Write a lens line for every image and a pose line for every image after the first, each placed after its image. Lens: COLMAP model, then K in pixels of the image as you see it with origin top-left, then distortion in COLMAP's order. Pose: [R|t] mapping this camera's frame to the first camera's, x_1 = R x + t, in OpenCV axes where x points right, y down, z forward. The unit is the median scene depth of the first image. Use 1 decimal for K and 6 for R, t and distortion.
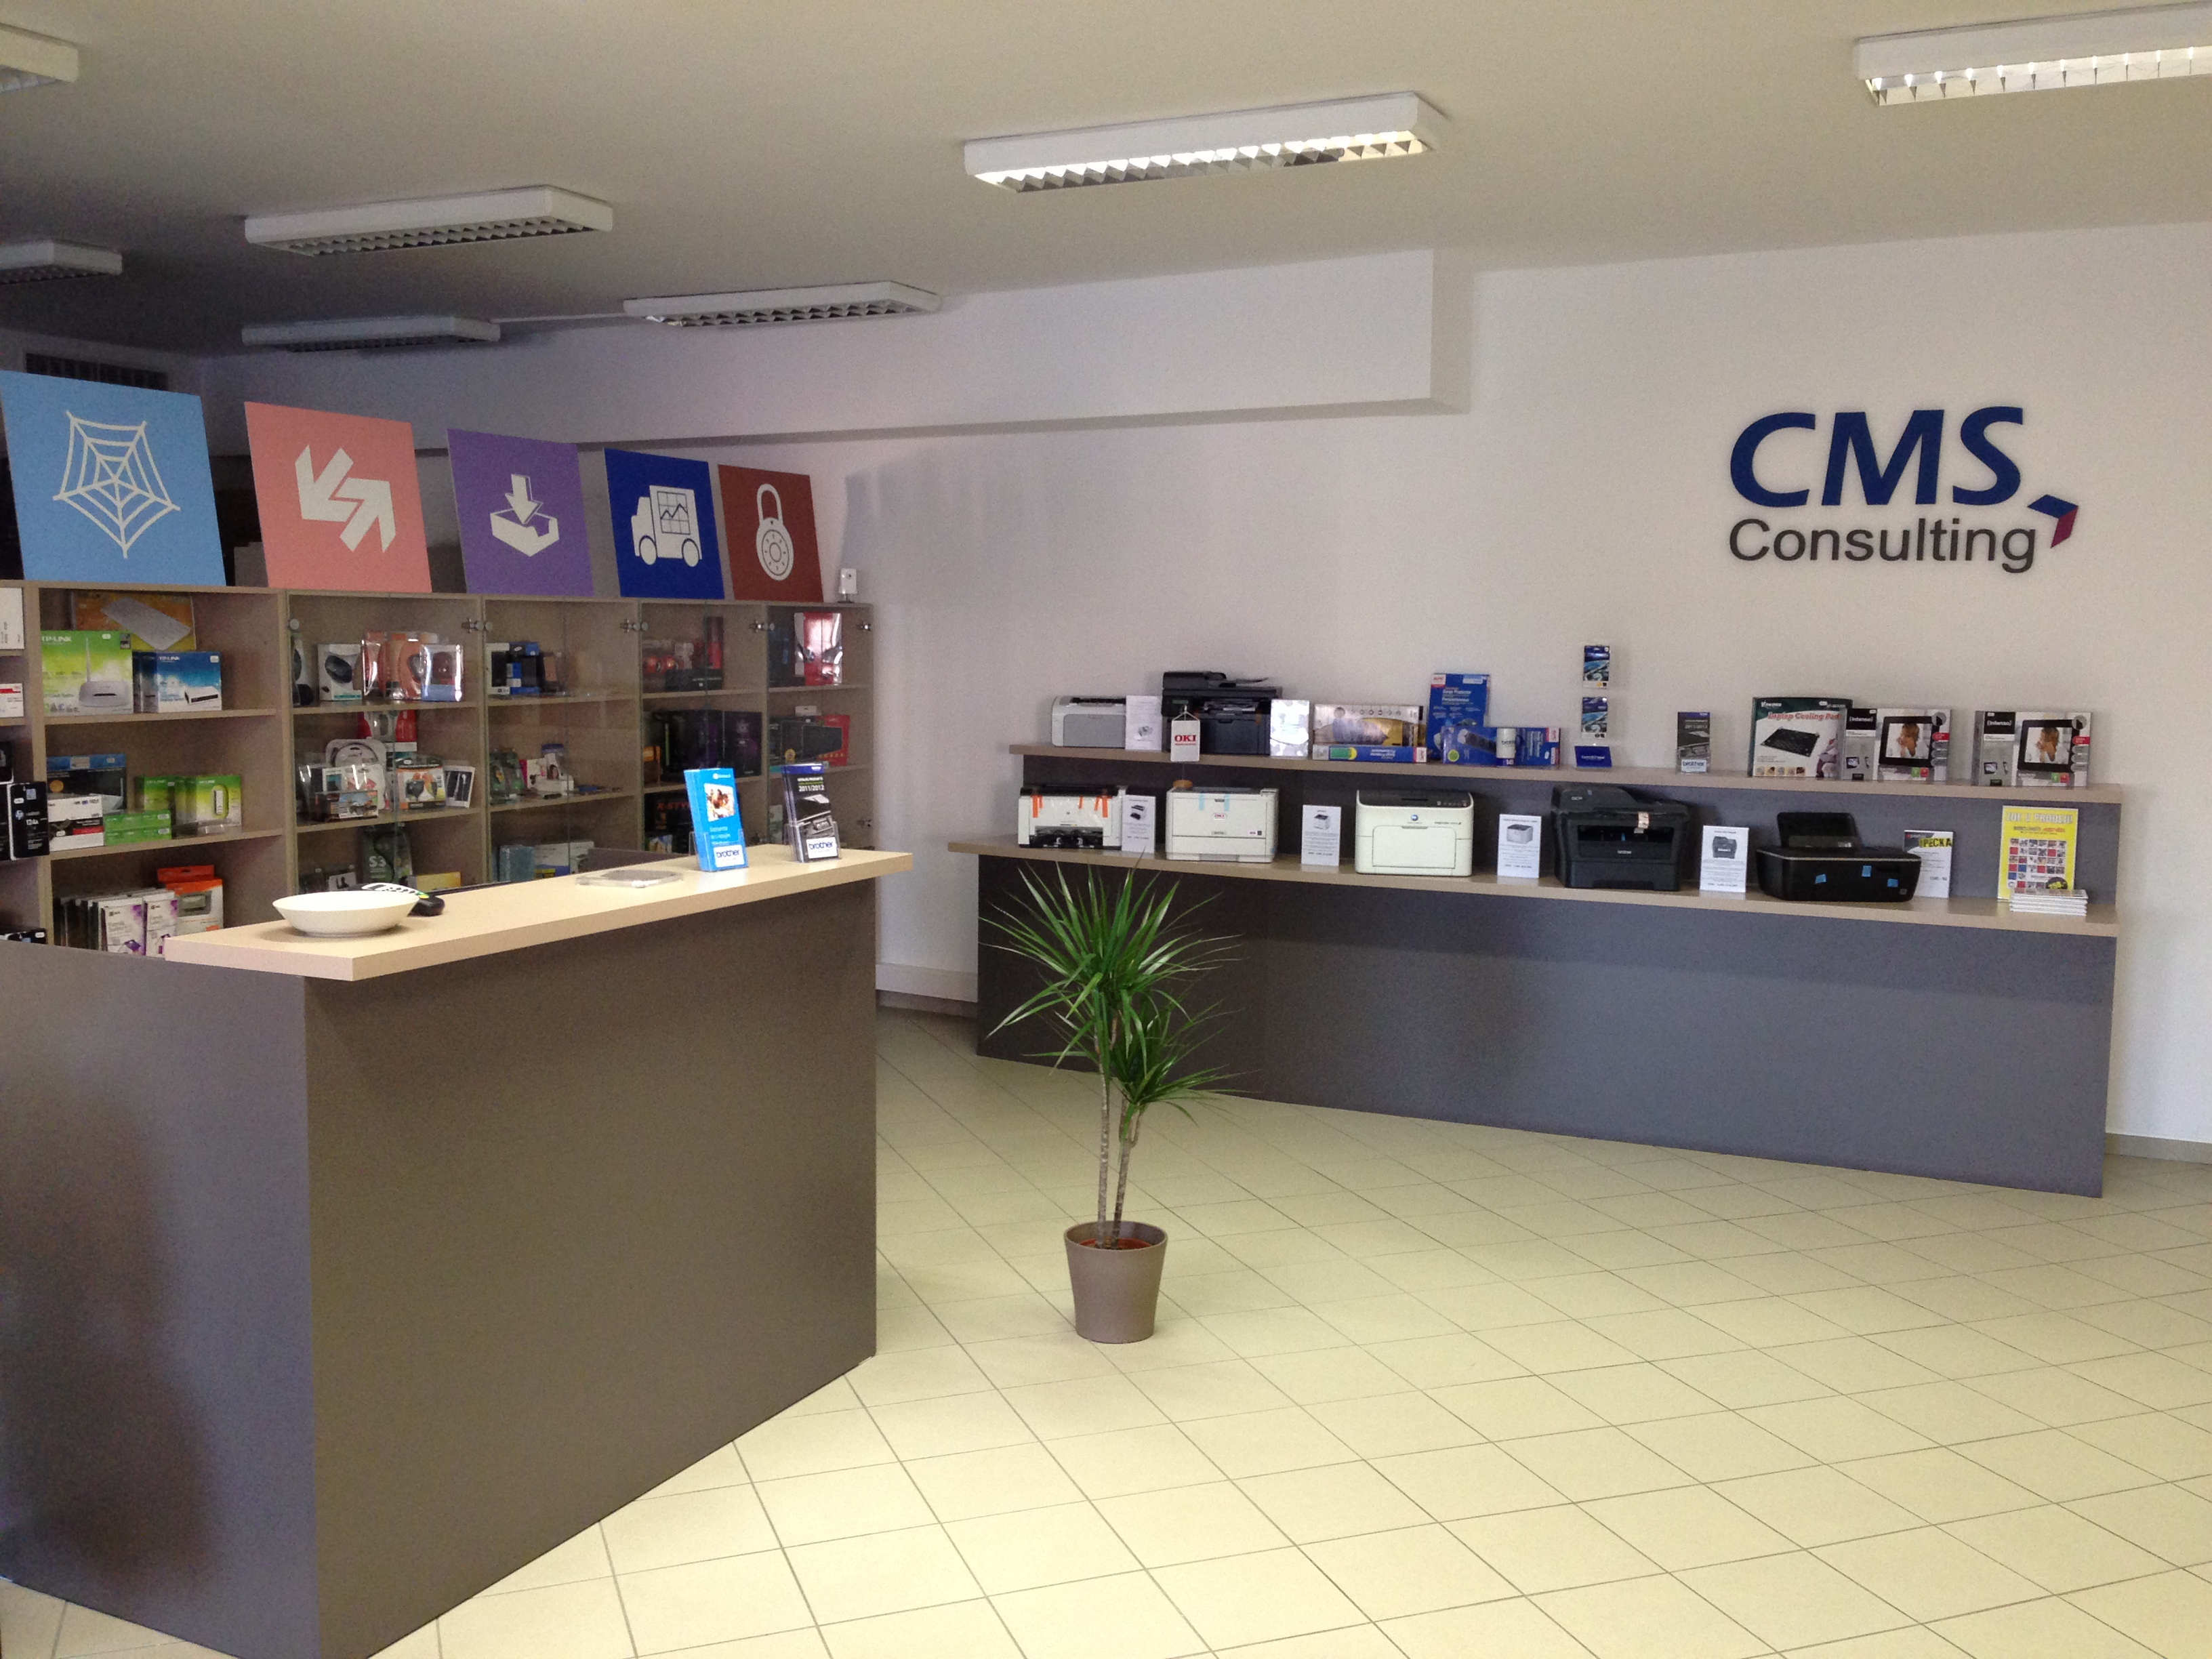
lens RADIAL K [[2010.7, 0, 1106.0], [0, 2010.7, 829.5], [0, 0, 1]] dist [0.080106, -0.003462]
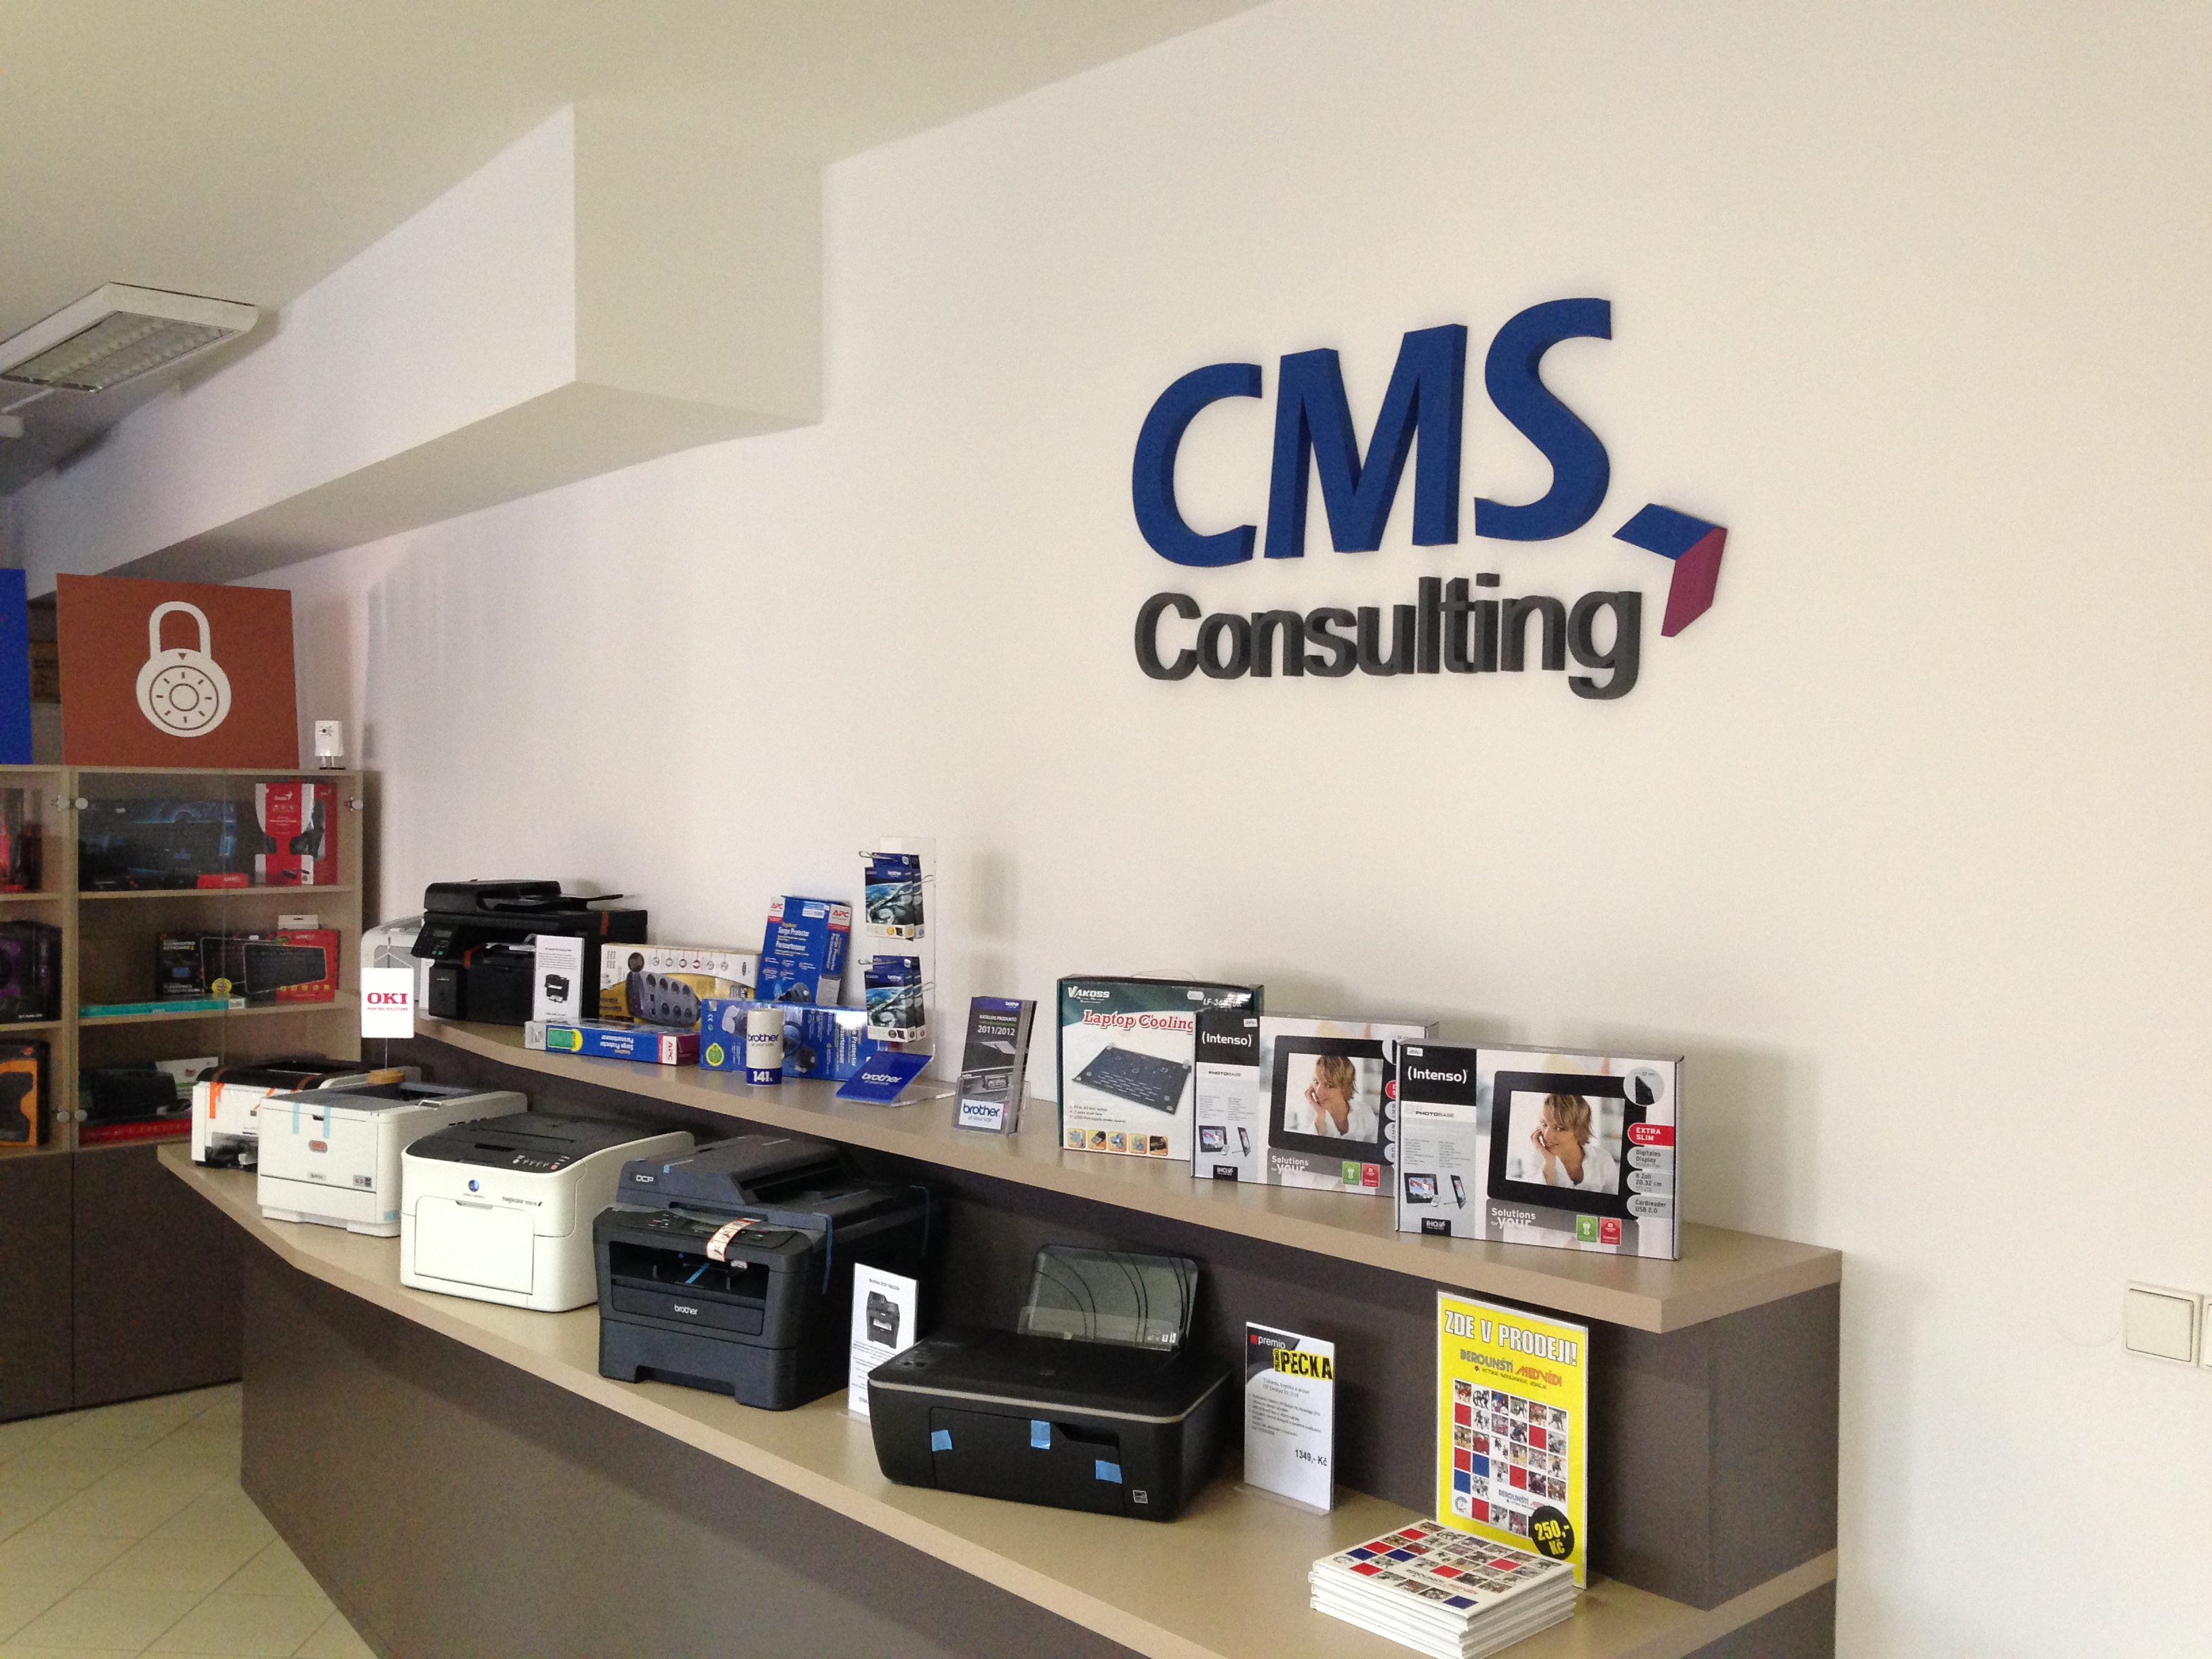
lens RADIAL K [[2010.7, 0, 1106.0], [0, 2010.7, 829.5], [0, 0, 1]] dist [0.080106, -0.003462]
pose [[0.926585, 0.010427, -0.375941, 0.502583], [-0.042432, 0.996131, -0.076953, -0.063900], [0.373685, 0.087255, 0.923443, 0.589346]]
